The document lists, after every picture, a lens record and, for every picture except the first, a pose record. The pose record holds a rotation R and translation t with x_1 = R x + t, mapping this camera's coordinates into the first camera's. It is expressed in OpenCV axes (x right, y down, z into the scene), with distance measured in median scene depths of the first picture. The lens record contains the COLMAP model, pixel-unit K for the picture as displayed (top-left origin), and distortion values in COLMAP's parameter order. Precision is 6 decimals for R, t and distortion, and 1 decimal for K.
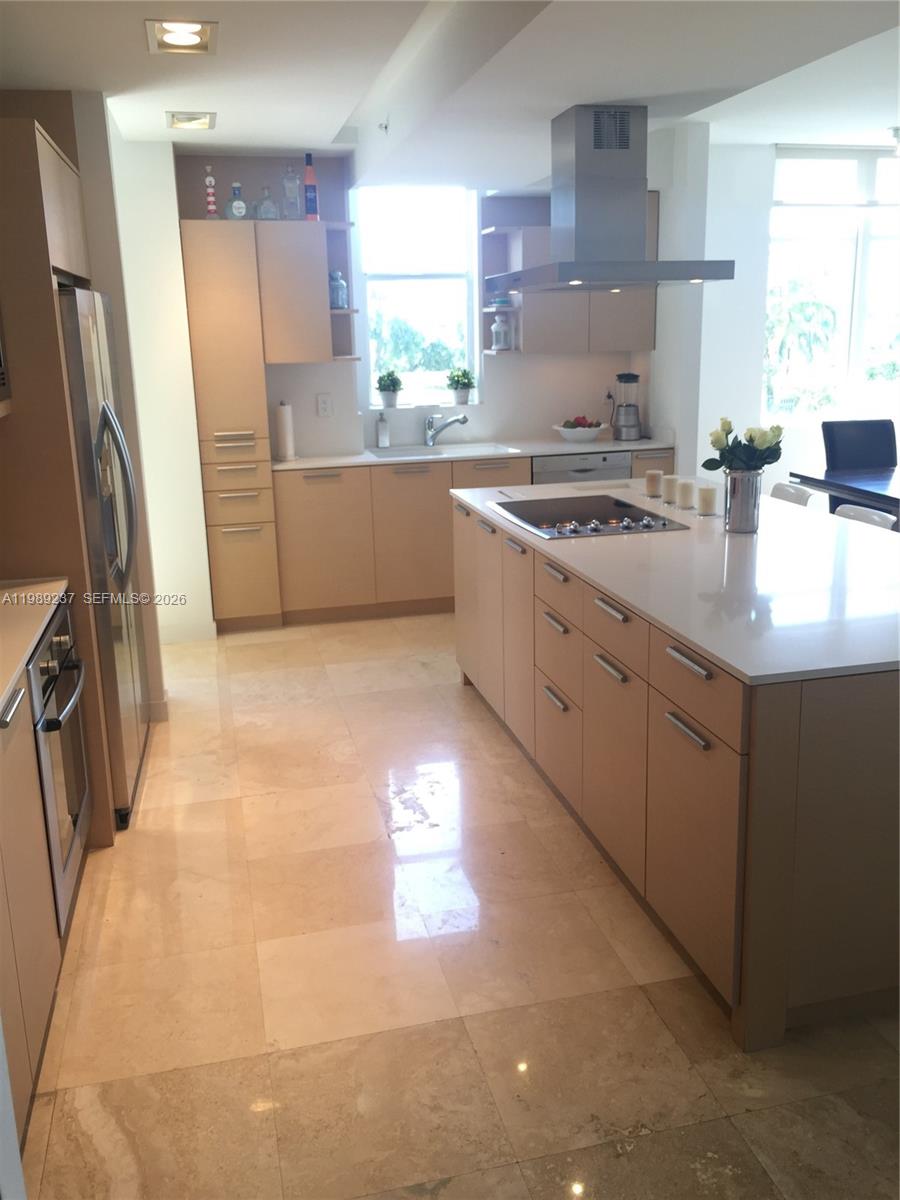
lens RADIAL K [[1027.3, 0, 455.9], [0, 1027.3, 590.5], [0, 0, 1]] dist [0.082489, -0.125102]
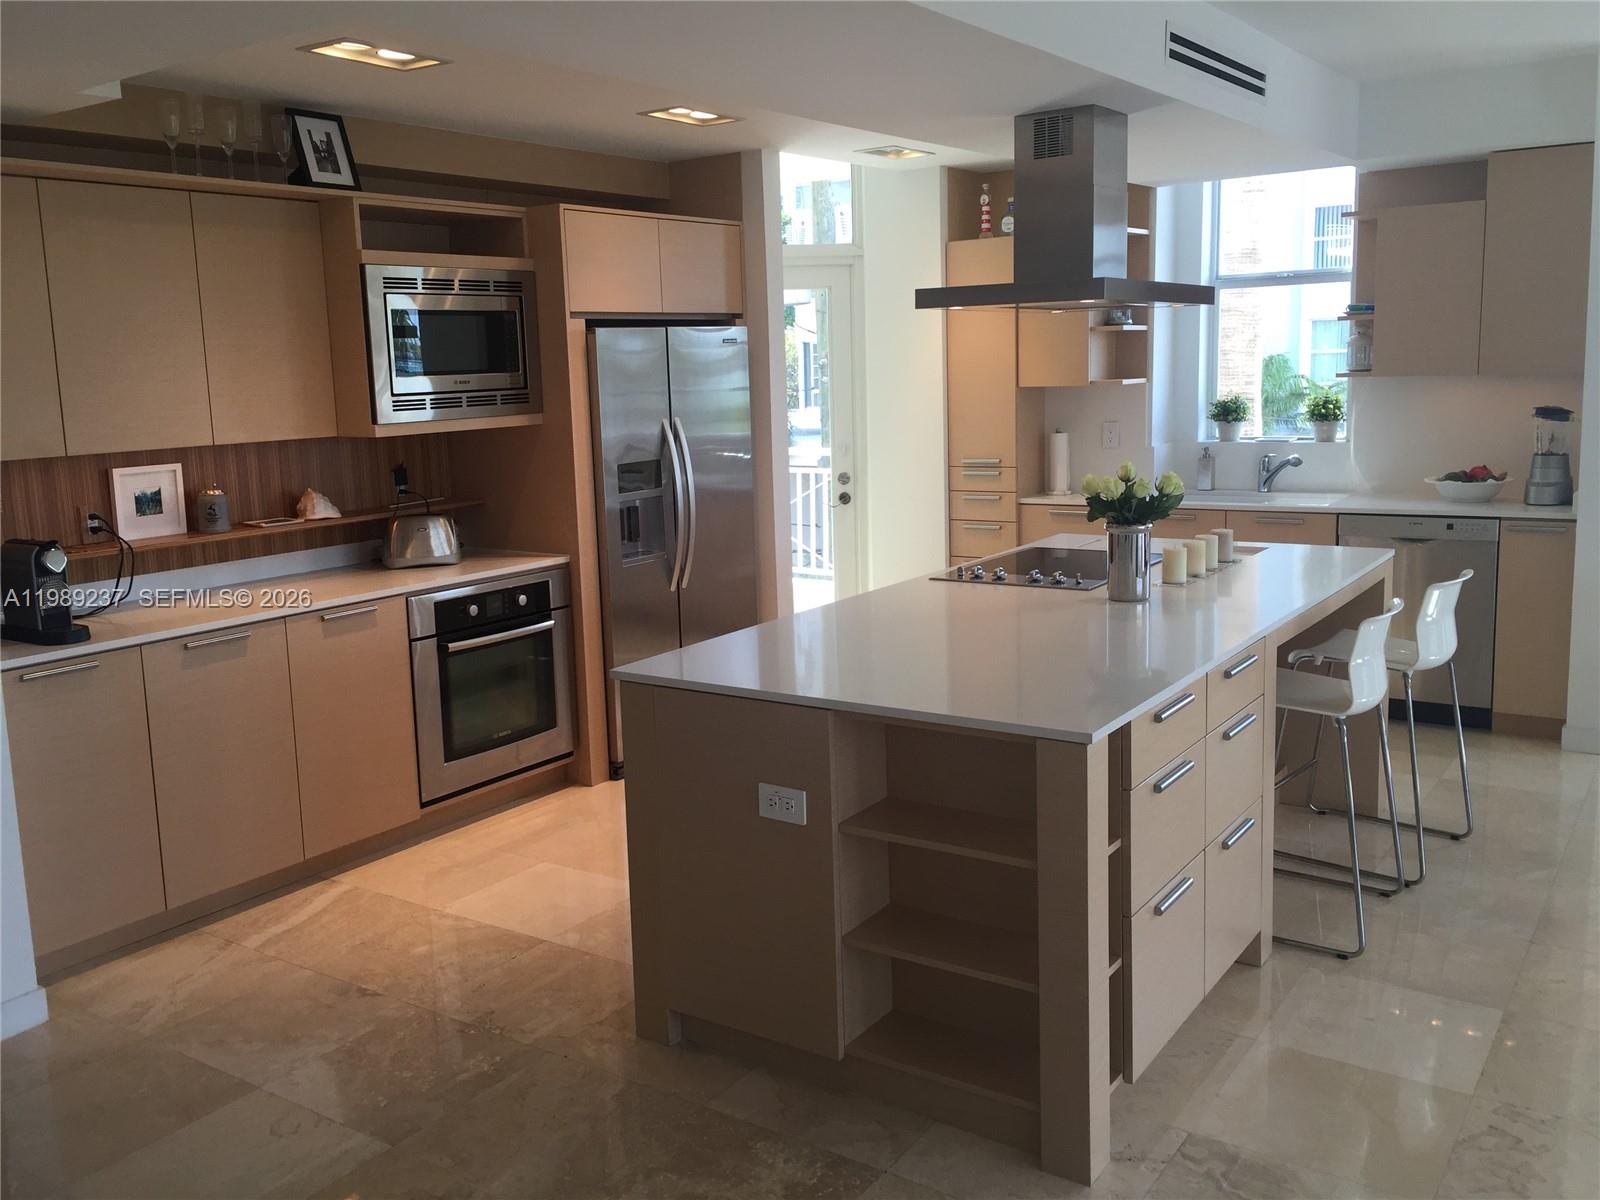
lens RADIAL K [[1369.7, 0, 785.0], [0, 1369.7, 595.6], [0, 0, 1]] dist [0.082489, -0.125102]
pose [[0.660996, 0.127396, -0.739496, 0.603906], [-0.171270, 0.985084, 0.016615, -0.021859], [0.730582, 0.115671, 0.672956, 0.047806]]
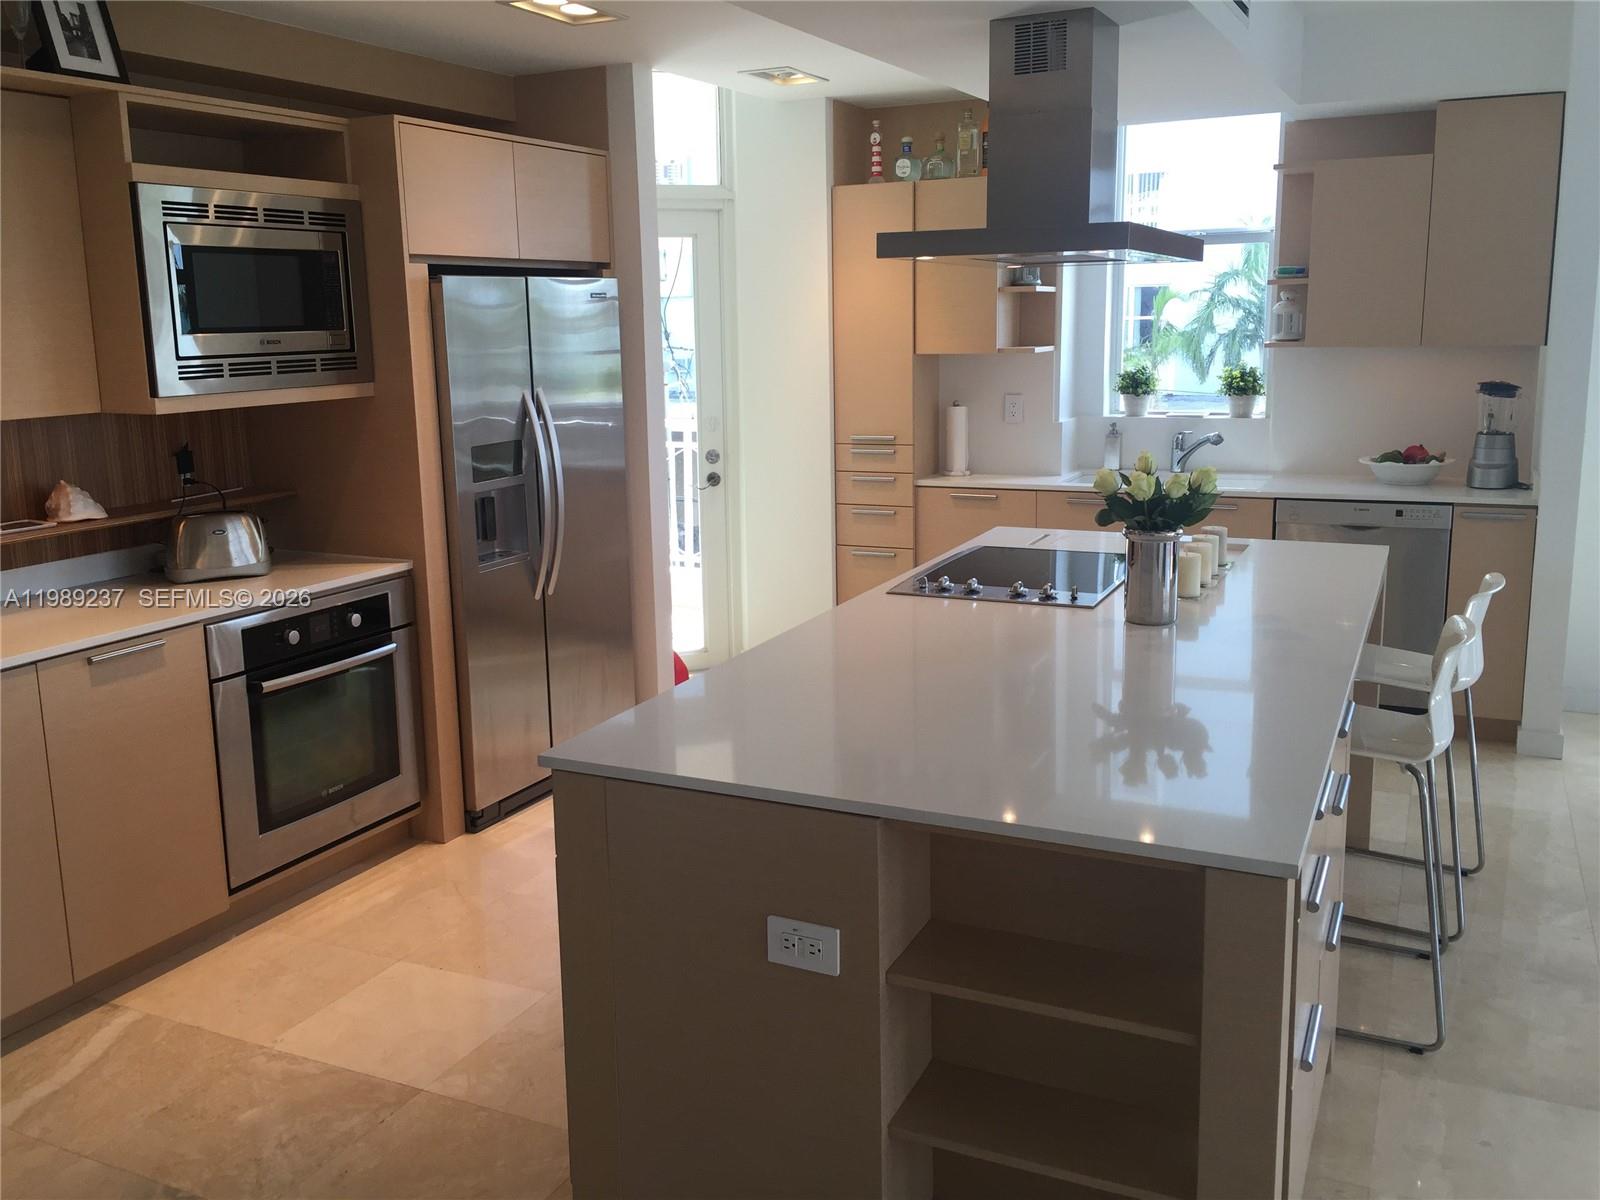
lens RADIAL K [[1369.7, 0, 785.0], [0, 1369.7, 595.6], [0, 0, 1]] dist [0.082489, -0.125102]
pose [[0.771045, 0.134833, -0.622342, 0.432404], [-0.158263, 0.987236, 0.017810, -0.035422], [0.616800, 0.084761, 0.782543, 0.107965]]
